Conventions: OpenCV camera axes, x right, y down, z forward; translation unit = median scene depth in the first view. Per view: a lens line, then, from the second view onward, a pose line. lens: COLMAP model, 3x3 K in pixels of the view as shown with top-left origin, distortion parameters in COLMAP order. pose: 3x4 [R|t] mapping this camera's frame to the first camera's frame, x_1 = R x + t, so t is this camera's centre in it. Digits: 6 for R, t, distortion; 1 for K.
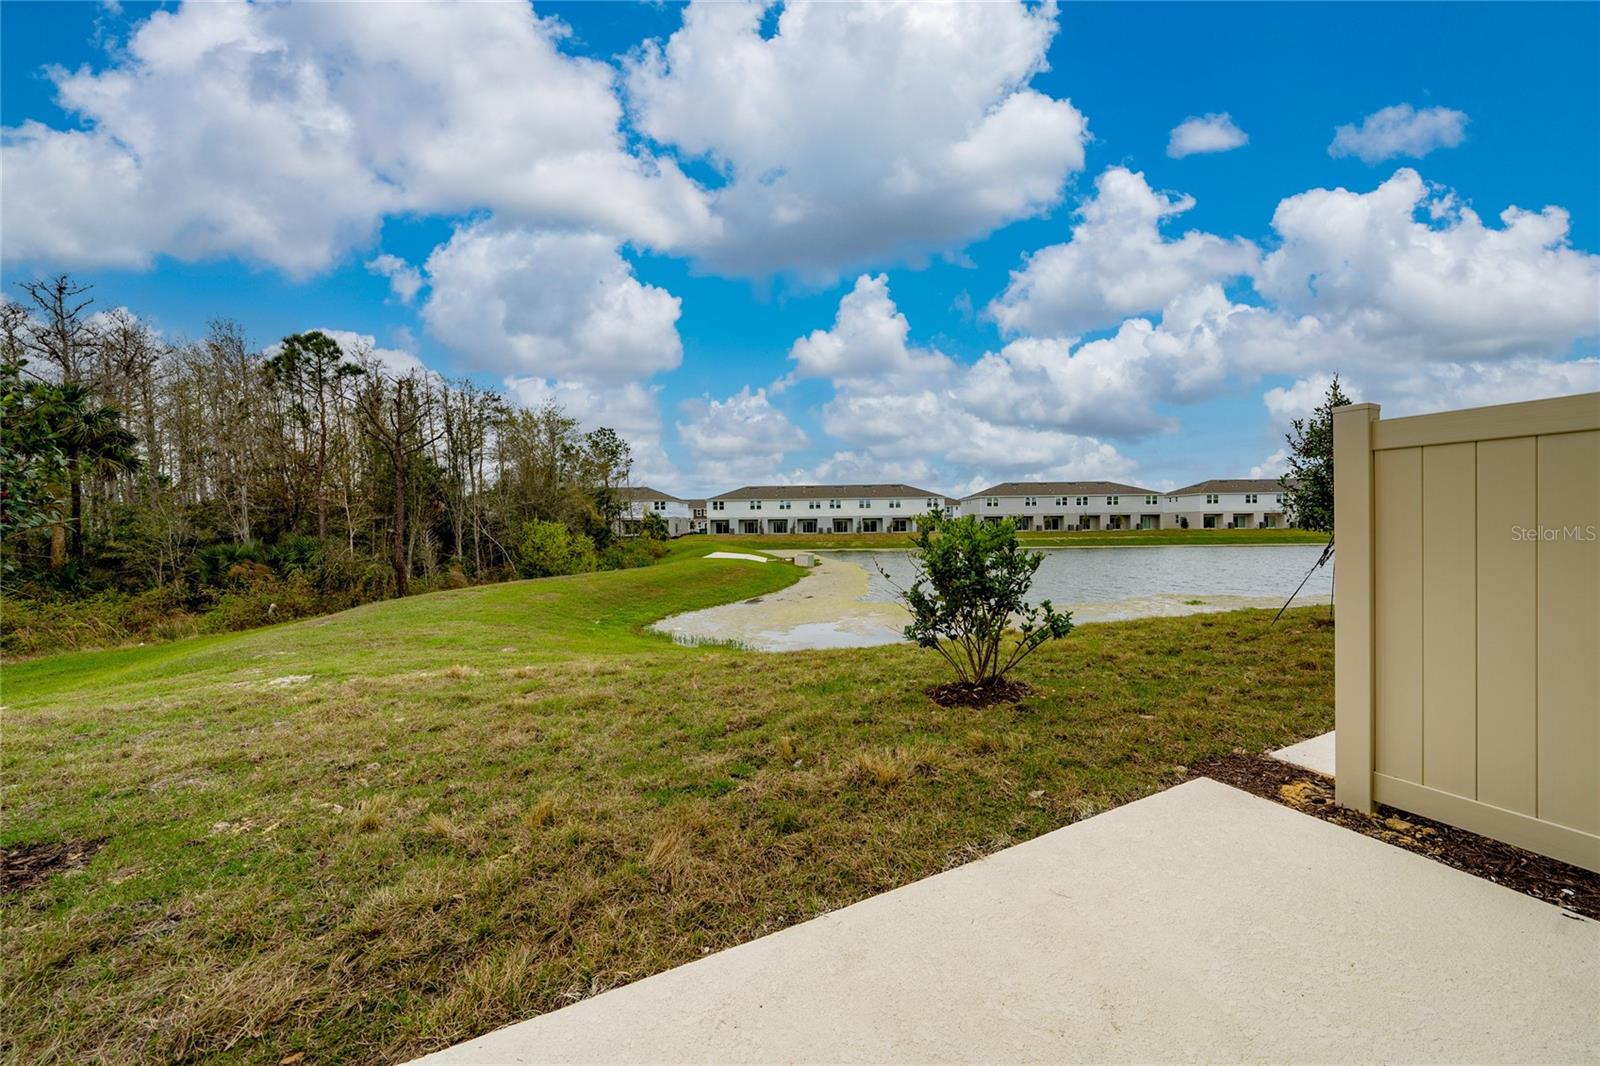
lens RADIAL K [[551.4, 0, 799.7], [0, 551.4, 537.0], [0, 0, 1]] dist [0.000185, 0.000060]
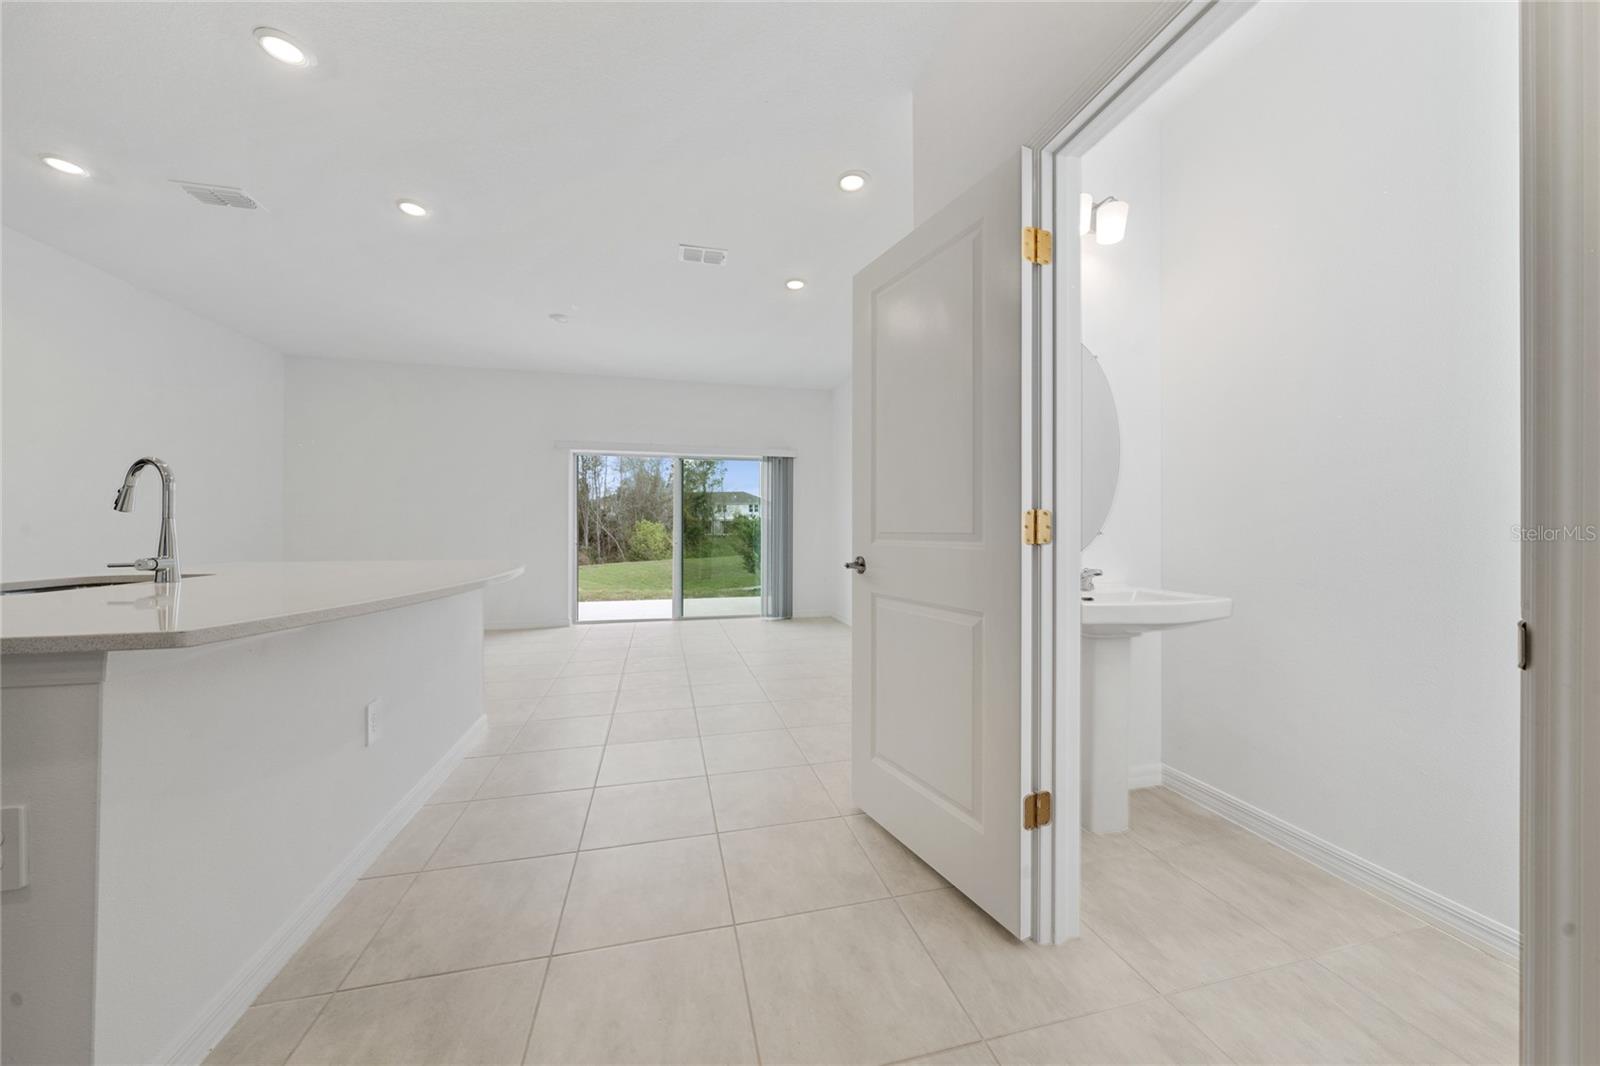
lens RADIAL K [[551.4, 0, 809.0], [0, 551.4, 524.4], [0, 0, 1]] dist [0.000185, 0.000060]
pose [[0.984262, 0.011773, -0.176320, 0.194342], [-0.016464, 0.999548, -0.025164, 0.009007], [0.175944, 0.027671, 0.984011, -0.290316]]
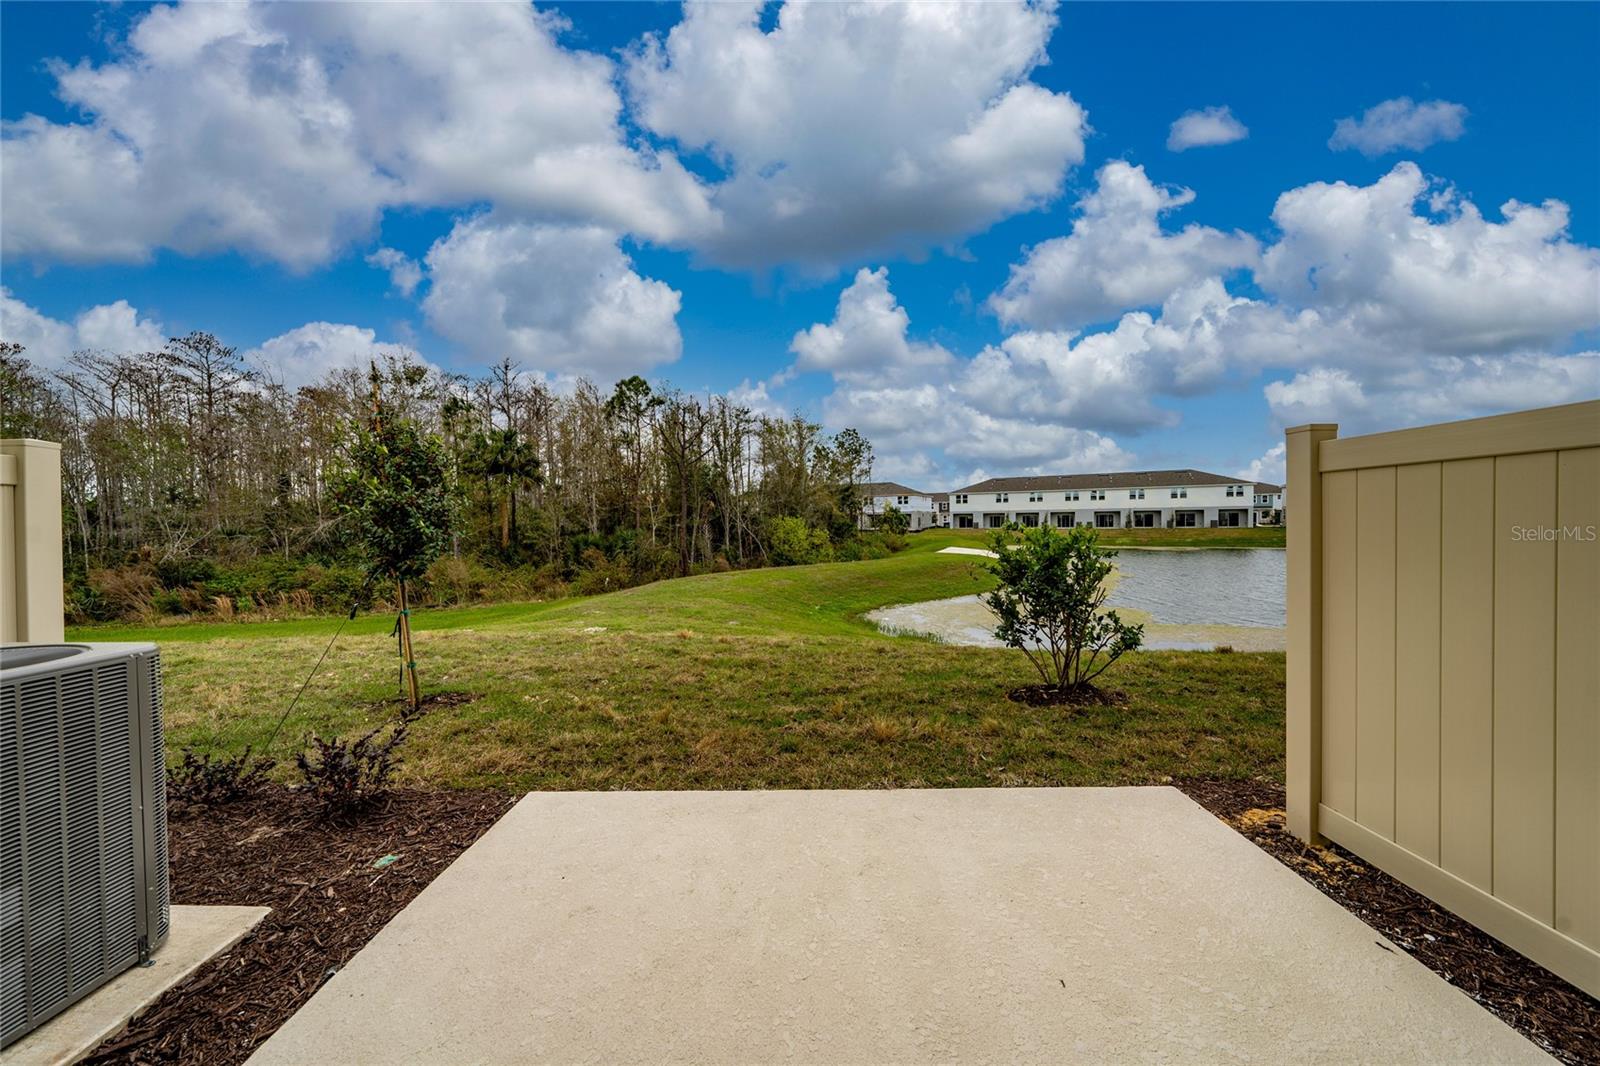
lens RADIAL K [[551.4, 0, 794.8], [0, 551.4, 532.9], [0, 0, 1]] dist [0.000185, 0.000060]
pose [[0.897825, 0.011100, -0.440212, 0.063462], [-0.008803, 0.999935, 0.007260, -0.005233], [0.440264, -0.002643, 0.897864, -0.029085]]
